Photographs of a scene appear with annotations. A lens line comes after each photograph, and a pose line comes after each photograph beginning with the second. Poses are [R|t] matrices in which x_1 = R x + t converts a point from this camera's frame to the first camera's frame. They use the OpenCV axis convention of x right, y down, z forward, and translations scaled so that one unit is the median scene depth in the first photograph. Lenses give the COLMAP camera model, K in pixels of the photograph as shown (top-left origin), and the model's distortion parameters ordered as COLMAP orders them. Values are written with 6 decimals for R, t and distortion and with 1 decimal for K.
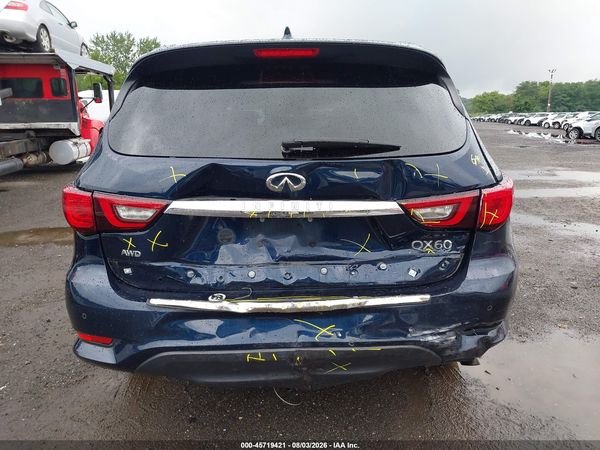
lens RADIAL K [[507.2, 0, 309.2], [0, 507.2, 222.8], [0, 0, 1]] dist [0.020737, -0.007306]
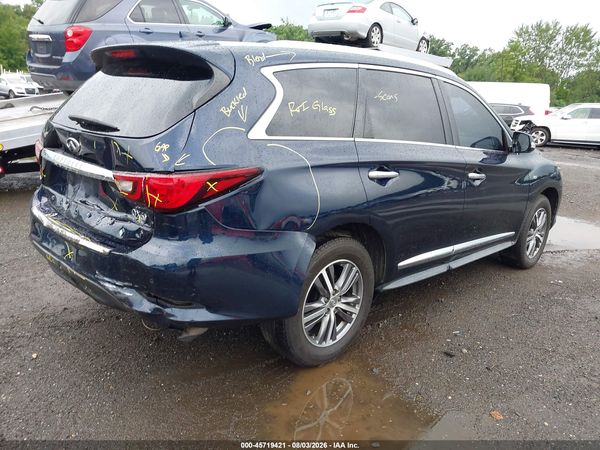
lens RADIAL K [[491.6, 0, 275.5], [0, 491.6, 225.9], [0, 0, 1]] dist [0.056834, -0.069534]
pose [[0.648723, 0.237559, -0.722997, 1.190634], [-0.216244, 0.968412, 0.124167, -0.132634], [0.729655, 0.075794, 0.679602, 0.419847]]
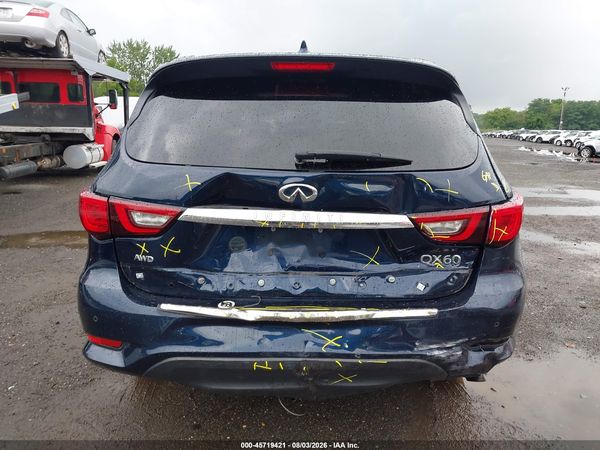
lens RADIAL K [[507.2, 0, 309.2], [0, 507.2, 222.8], [0, 0, 1]] dist [0.020737, -0.007306]
pose [[0.999411, 0.030185, -0.016315, -0.004286], [-0.030520, 0.999320, -0.020671, -0.000140], [0.015680, 0.021157, 0.999653, -0.011158]]
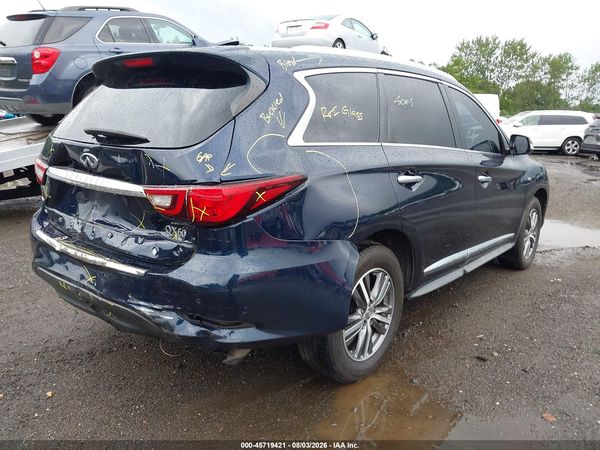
lens RADIAL K [[491.6, 0, 275.5], [0, 491.6, 225.9], [0, 0, 1]] dist [0.056834, -0.069534]
pose [[0.719719, 0.176988, -0.671327, 1.029905], [-0.173631, 0.982118, 0.072777, -0.077292], [0.672203, 0.064184, 0.737580, 0.332454]]
